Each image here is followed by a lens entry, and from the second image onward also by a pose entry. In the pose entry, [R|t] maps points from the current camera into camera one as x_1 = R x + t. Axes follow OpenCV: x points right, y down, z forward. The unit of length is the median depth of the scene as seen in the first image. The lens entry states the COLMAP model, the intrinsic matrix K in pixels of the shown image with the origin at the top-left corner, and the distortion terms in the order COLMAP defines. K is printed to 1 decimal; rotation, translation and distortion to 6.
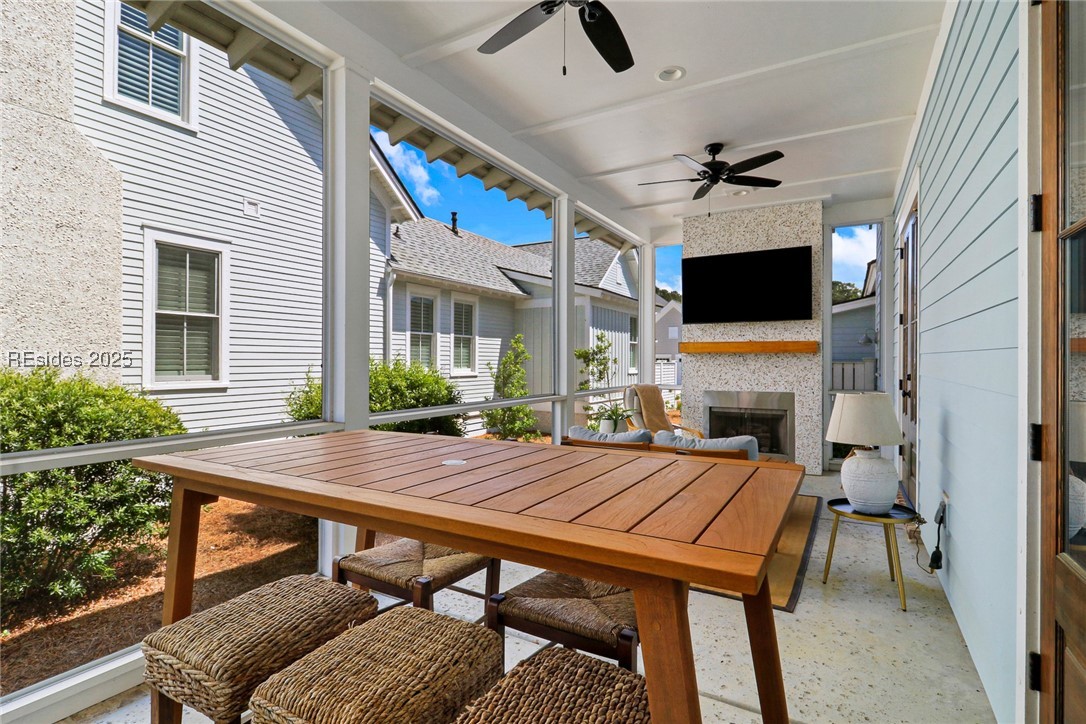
lens RADIAL K [[520.9, 0, 544.5], [0, 520.9, 357.6], [0, 0, 1]] dist [0.017798, -0.009909]
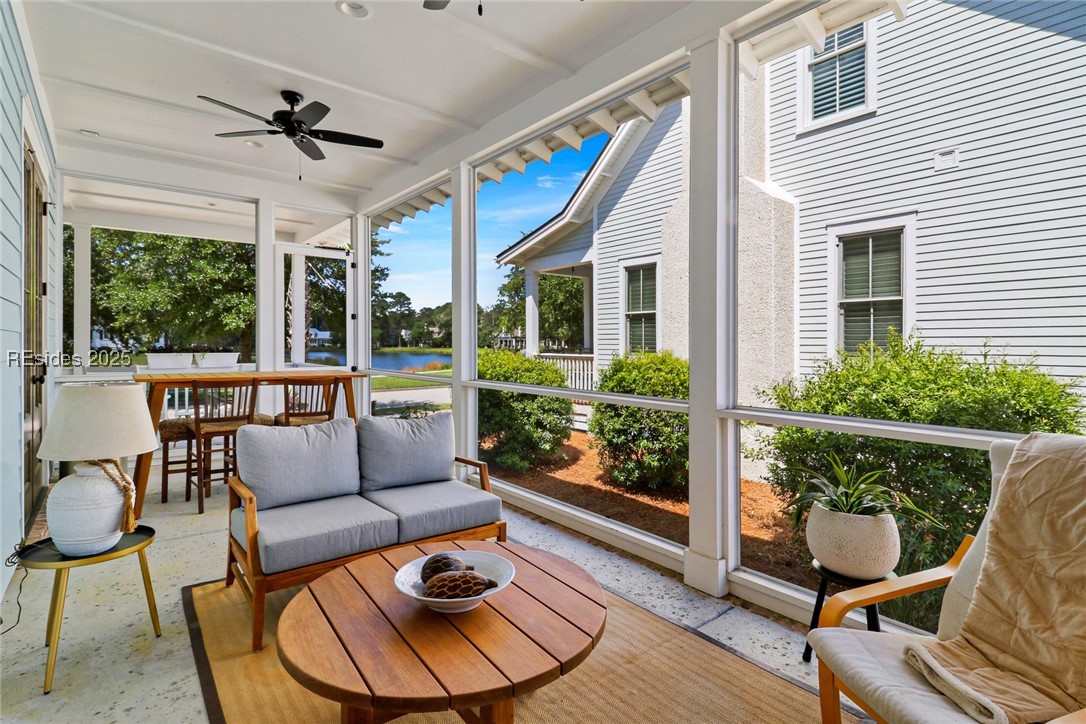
lens RADIAL K [[520.9, 0, 545.8], [0, 520.9, 346.4], [0, 0, 1]] dist [0.017798, -0.009909]
pose [[-0.340051, -0.002550, -0.940403, 0.900956], [-0.002652, 0.999995, -0.001753, 0.015317], [0.940403, 0.001898, -0.340057, 1.519749]]
